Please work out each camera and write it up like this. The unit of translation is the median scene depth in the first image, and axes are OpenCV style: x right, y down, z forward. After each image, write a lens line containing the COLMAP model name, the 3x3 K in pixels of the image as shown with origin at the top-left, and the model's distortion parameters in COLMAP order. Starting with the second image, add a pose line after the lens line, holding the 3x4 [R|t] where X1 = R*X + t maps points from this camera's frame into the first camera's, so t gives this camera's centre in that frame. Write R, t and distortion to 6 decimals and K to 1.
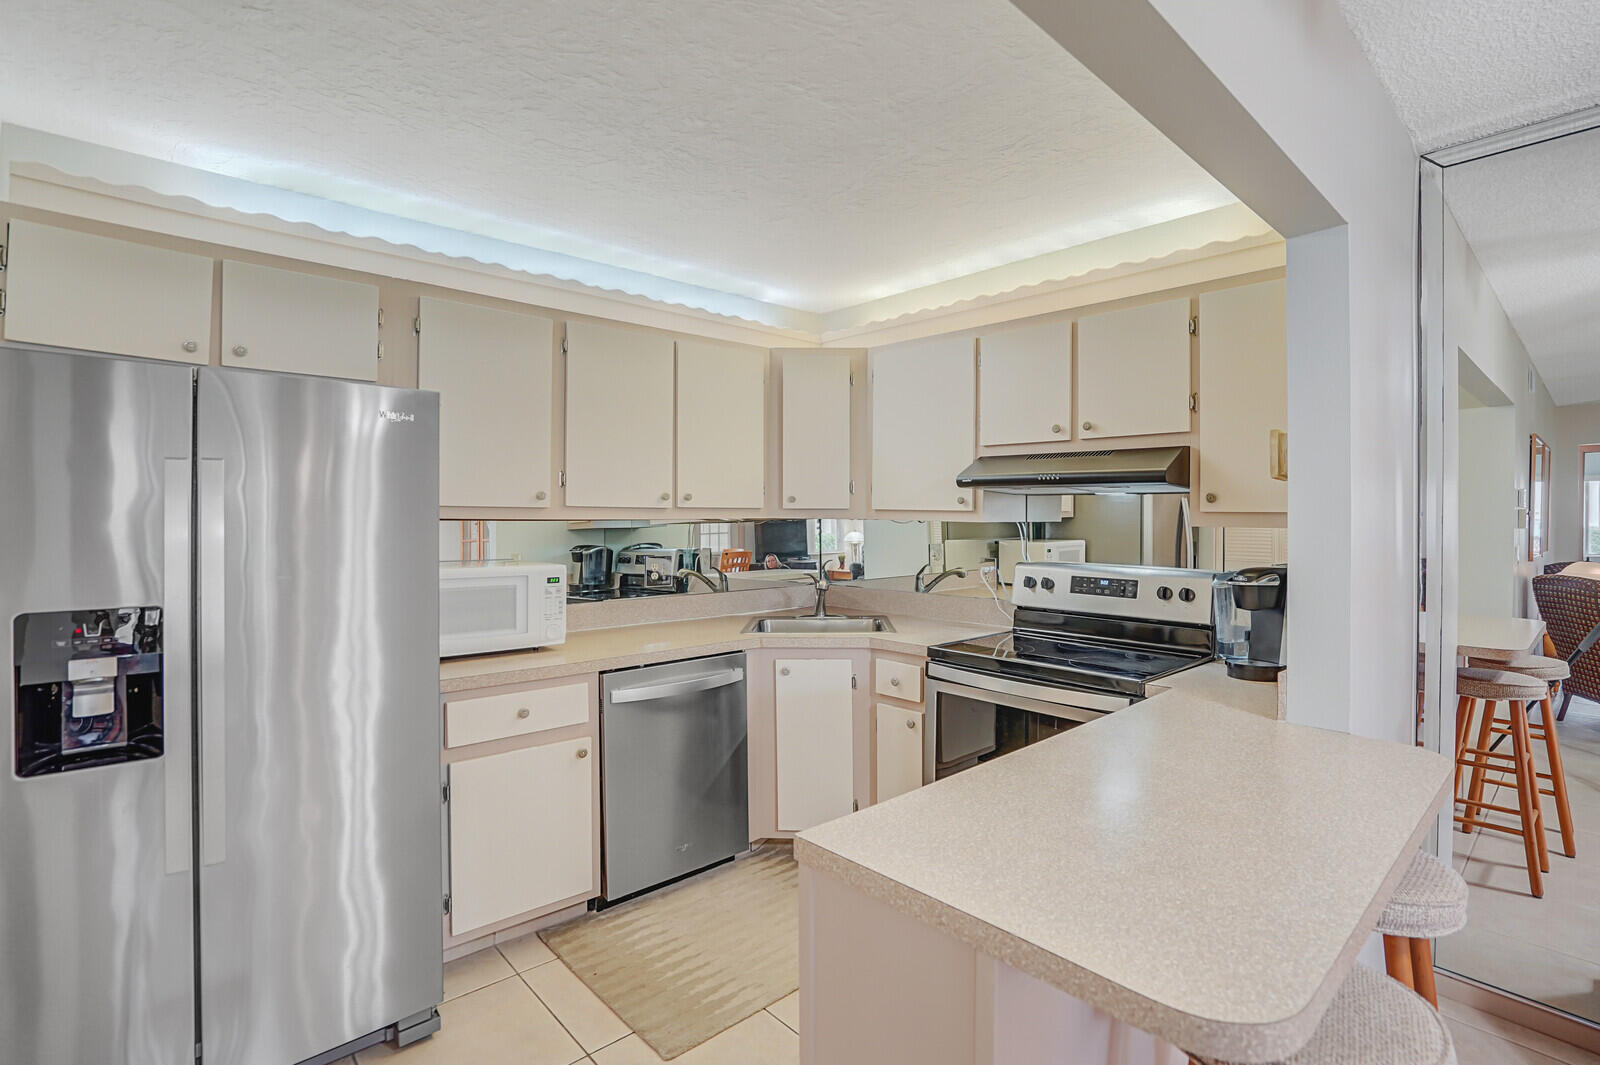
lens RADIAL K [[762.8, 0, 791.9], [0, 762.8, 527.8], [0, 0, 1]] dist [-0.014230, 0.005368]
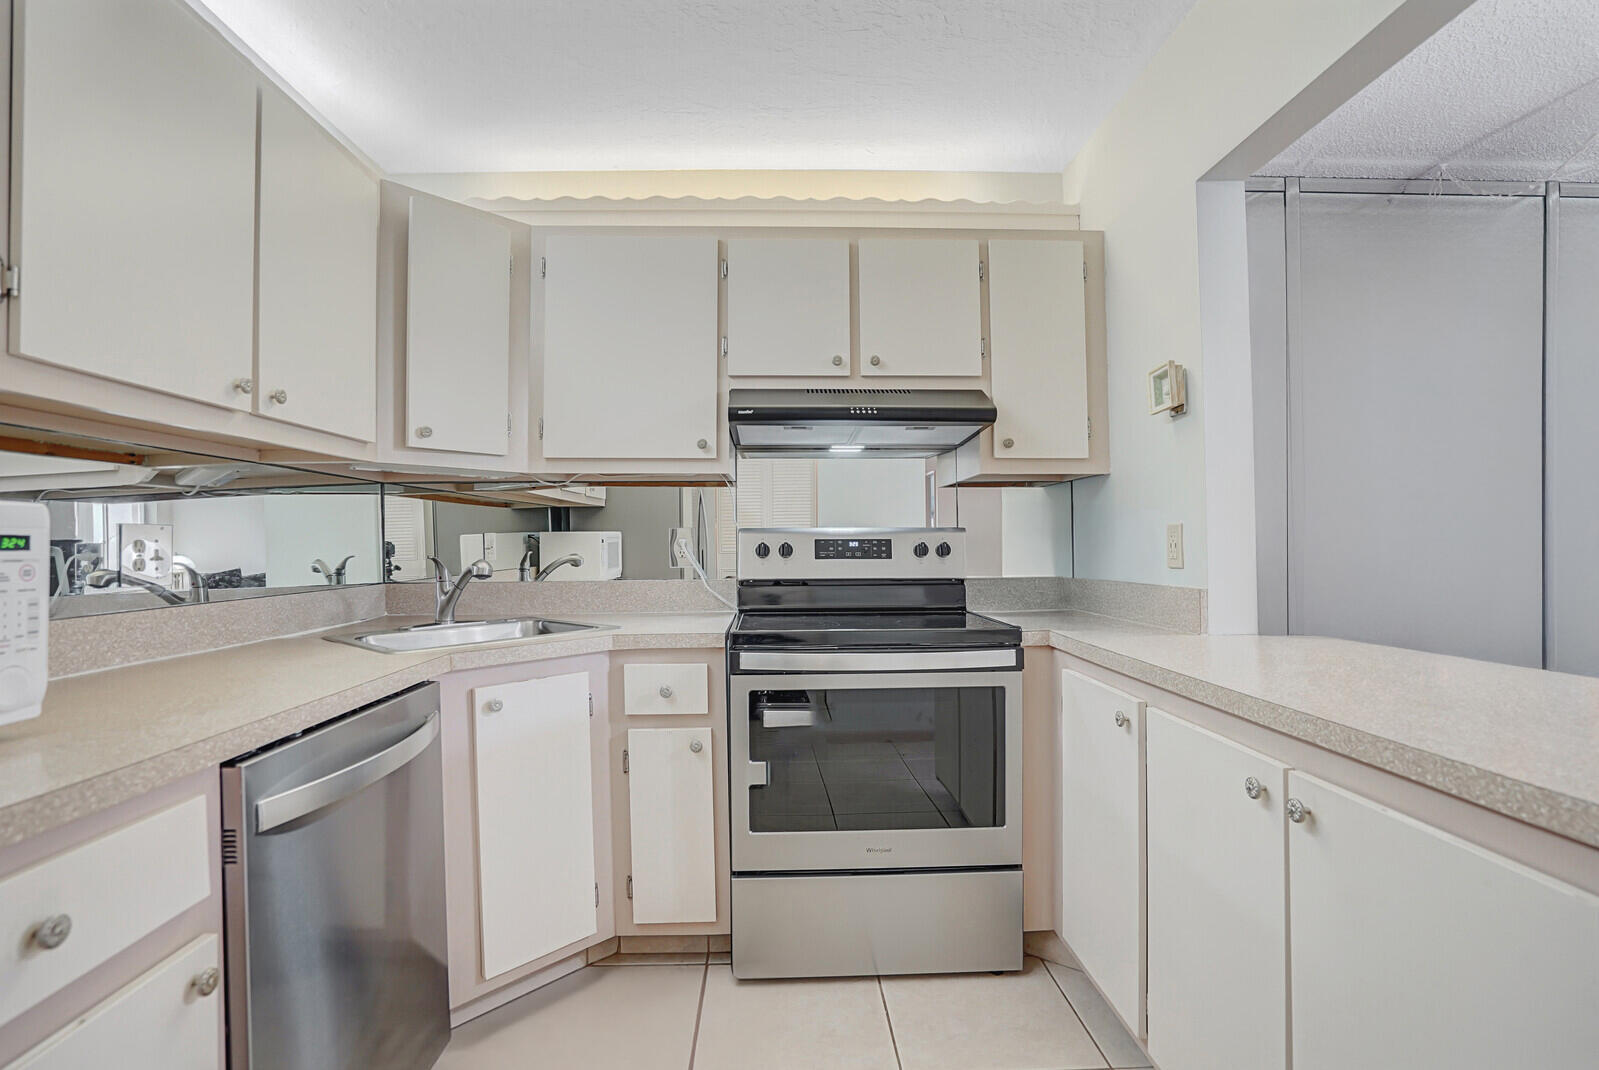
lens RADIAL K [[762.4, 0, 795.6], [0, 762.4, 529.9], [0, 0, 1]] dist [-0.014230, 0.005368]
pose [[0.673971, 0.000196, 0.738757, -0.299529], [0.021902, 0.999555, -0.020247, 0.071632], [-0.738433, 0.029827, 0.673667, 0.442442]]
